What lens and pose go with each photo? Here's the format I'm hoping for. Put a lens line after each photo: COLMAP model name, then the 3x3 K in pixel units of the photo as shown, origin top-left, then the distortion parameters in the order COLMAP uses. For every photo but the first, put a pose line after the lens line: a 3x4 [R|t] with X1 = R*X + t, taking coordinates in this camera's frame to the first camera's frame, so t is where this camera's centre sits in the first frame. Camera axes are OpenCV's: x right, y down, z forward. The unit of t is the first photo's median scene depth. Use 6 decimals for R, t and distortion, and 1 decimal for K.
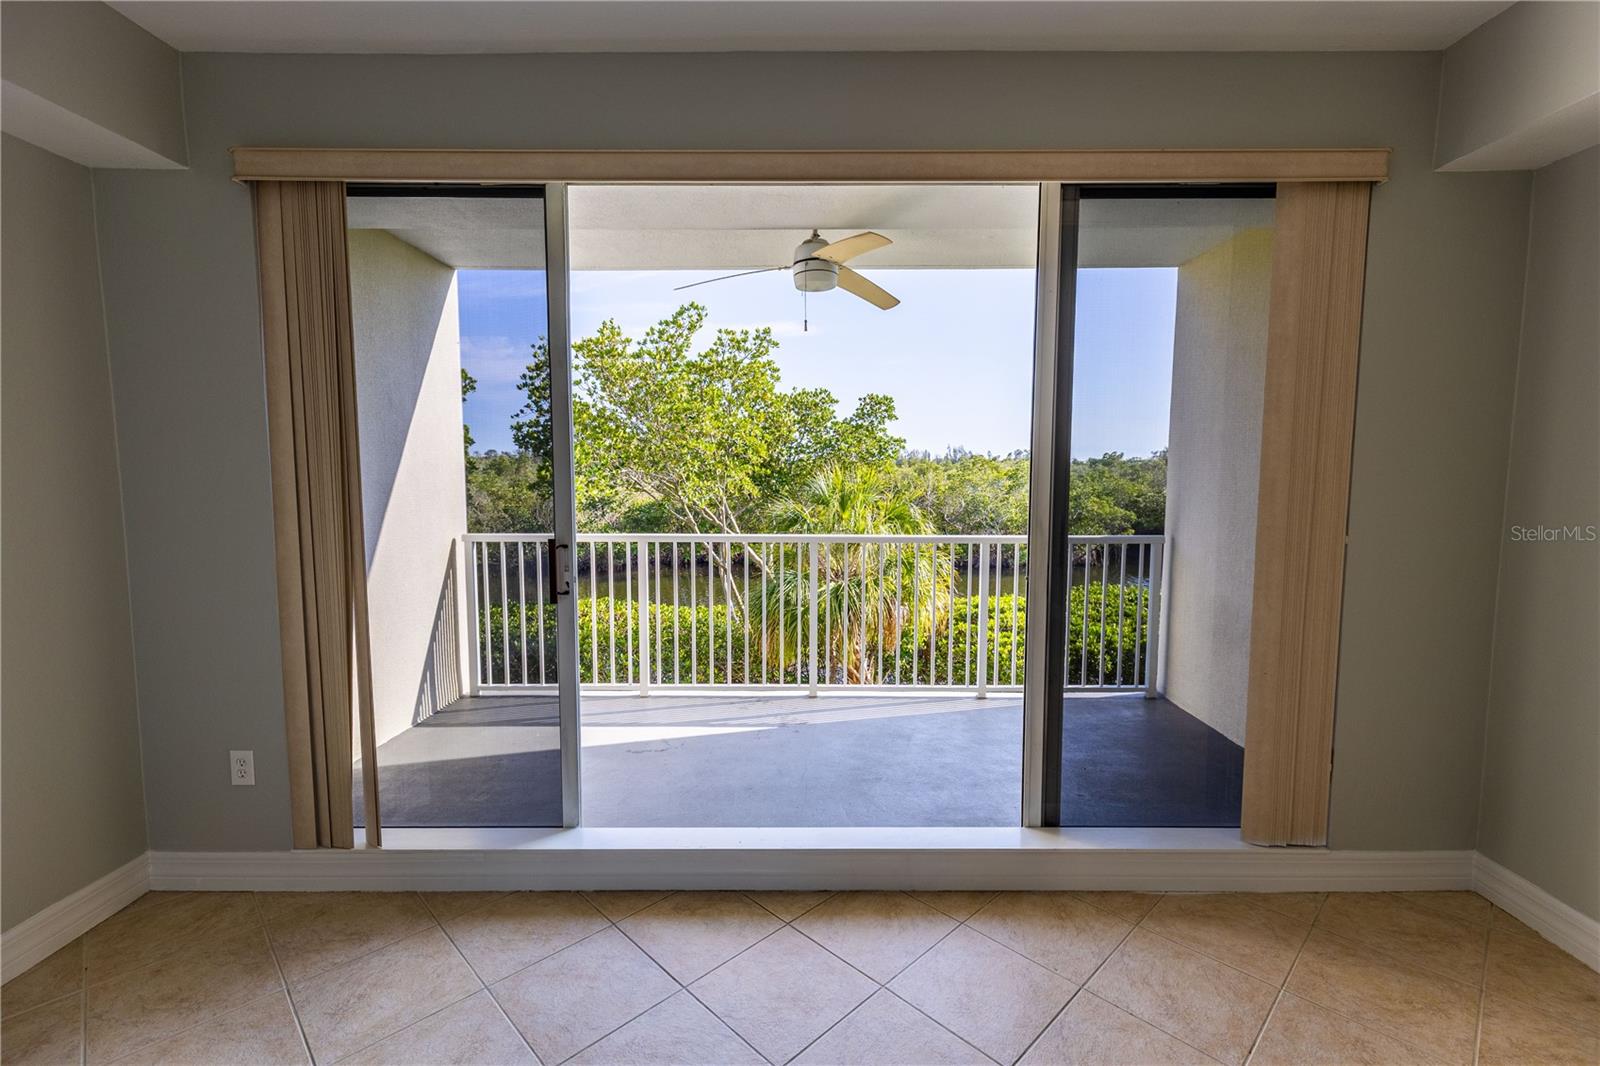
lens RADIAL K [[713.2, 0, 806.0], [0, 713.2, 527.1], [0, 0, 1]] dist [-0.000385, 0.000181]
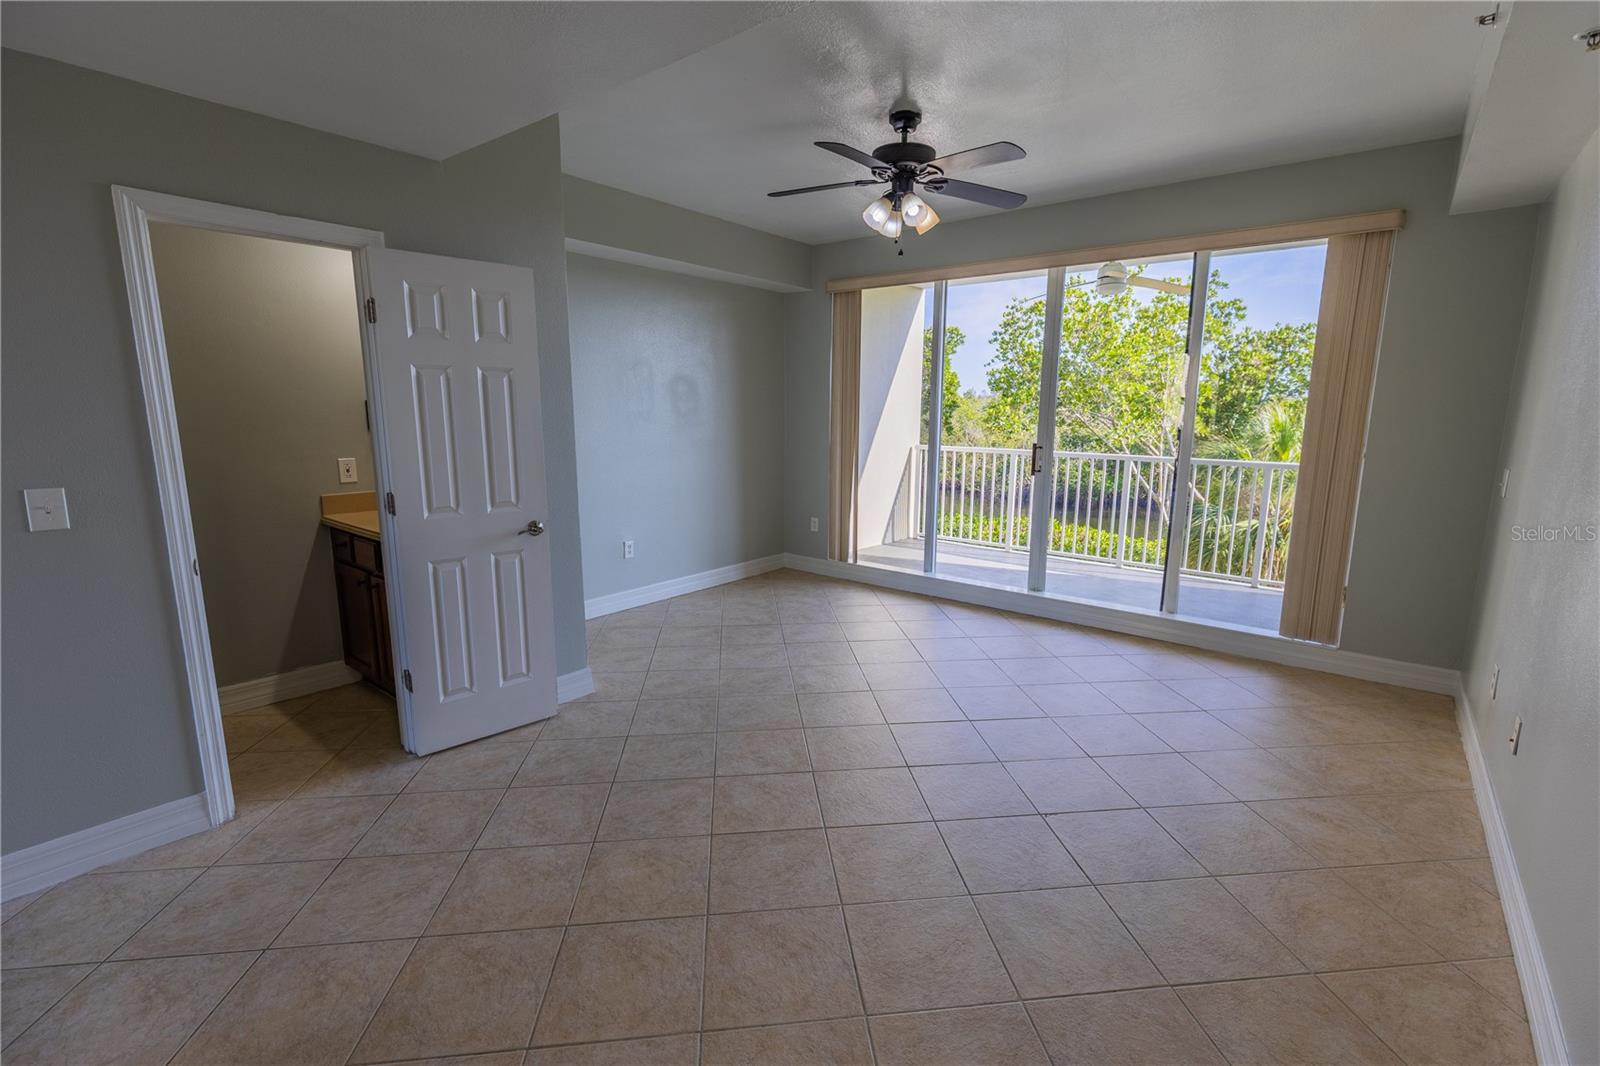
lens RADIAL K [[707.2, 0, 800.0], [0, 707.2, 533.0], [0, 0, 1]] dist [0.000077, 0.000195]
pose [[0.776030, 0.115924, -0.619951, 0.154764], [-0.056969, 0.991829, 0.114148, 0.016280], [0.628118, -0.053264, 0.776293, -0.208294]]
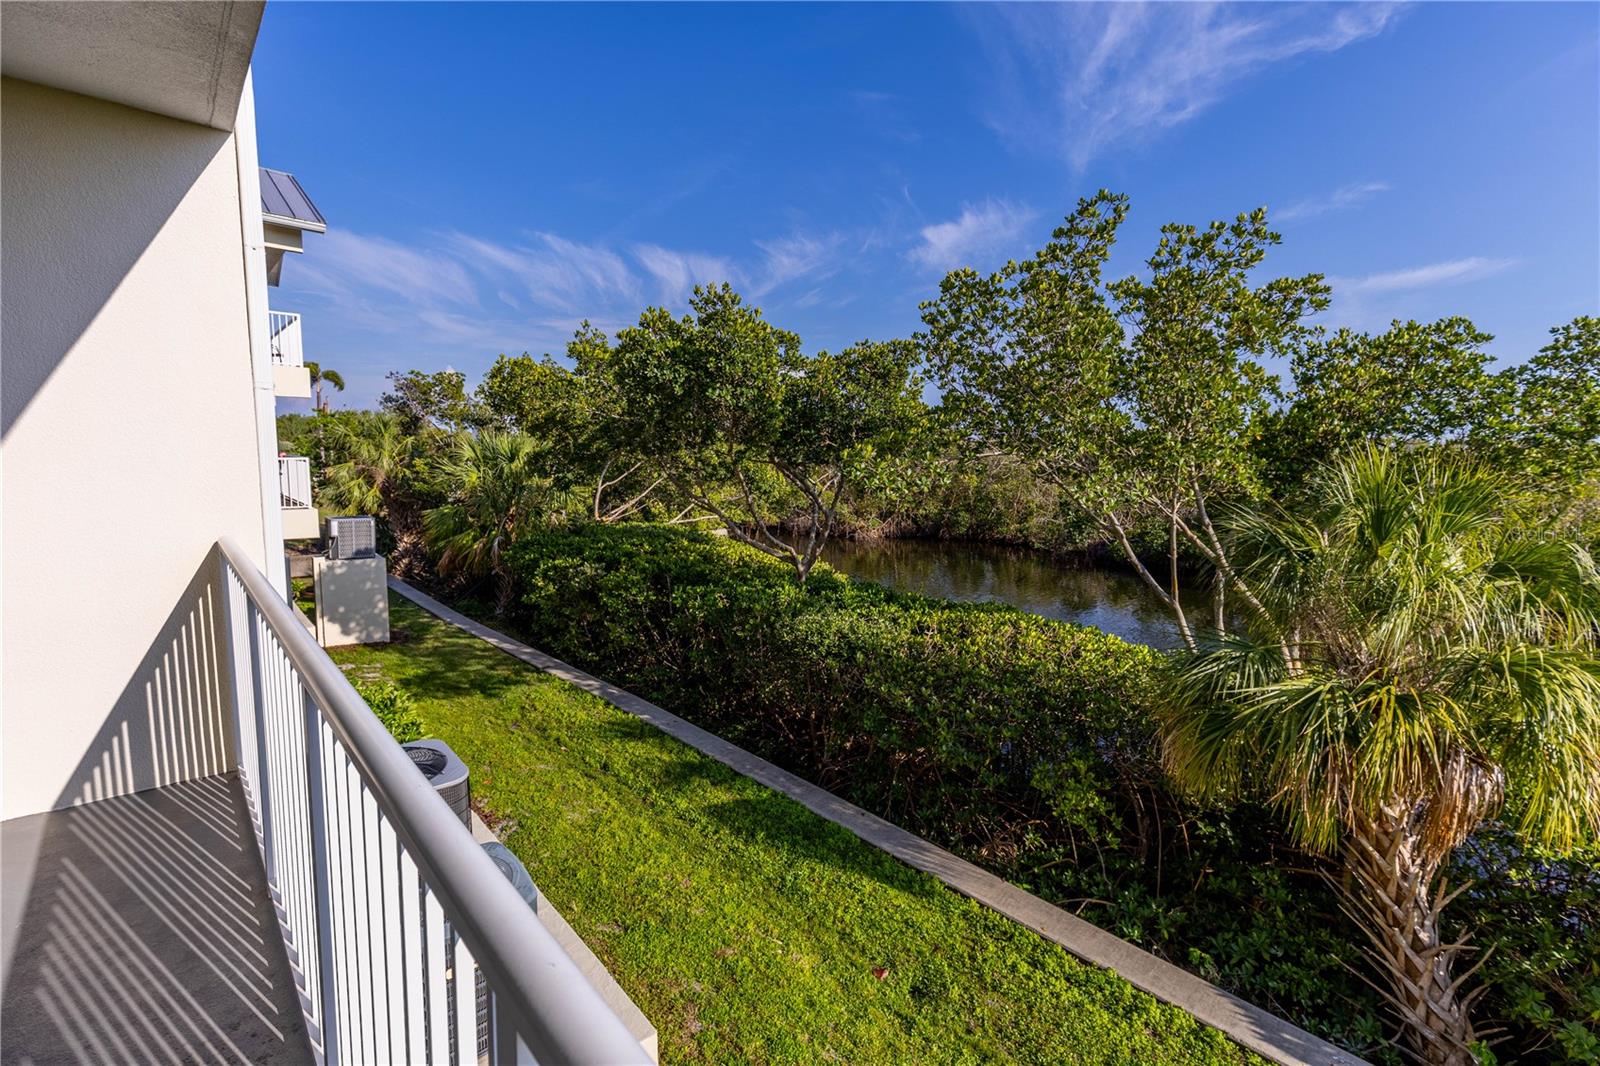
lens RADIAL K [[707.2, 0, 800.0], [0, 707.2, 533.0], [0, 0, 1]] dist [0.000077, 0.000195]
pose [[0.676514, 0.095074, -0.730267, 0.136818], [-0.079635, 0.995261, 0.055801, -0.021756], [0.732111, 0.020405, 0.680879, 0.349477]]
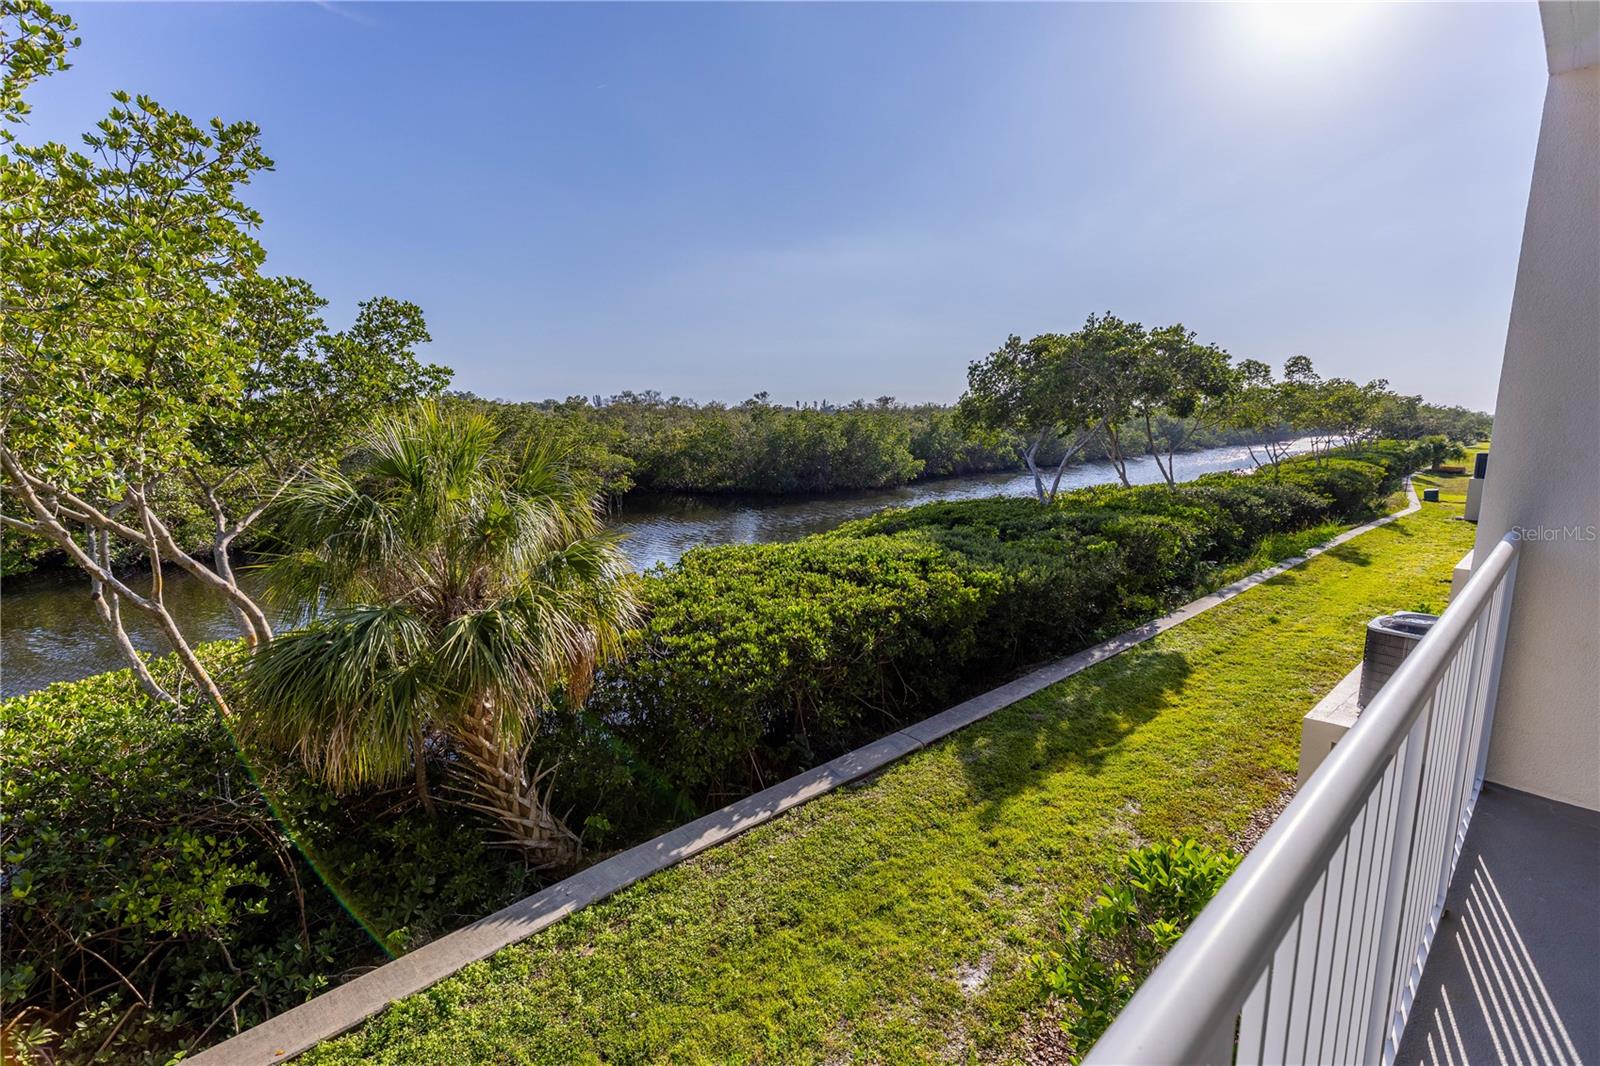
lens RADIAL K [[720.0, 0, 822.9], [0, 720.0, 529.2], [0, 0, 1]] dist [0.002945, 0.000899]
pose [[0.718777, -0.111741, 0.686203, -0.138640], [0.059268, 0.993255, 0.099660, -0.027675], [-0.692710, -0.030964, 0.720551, 0.353544]]
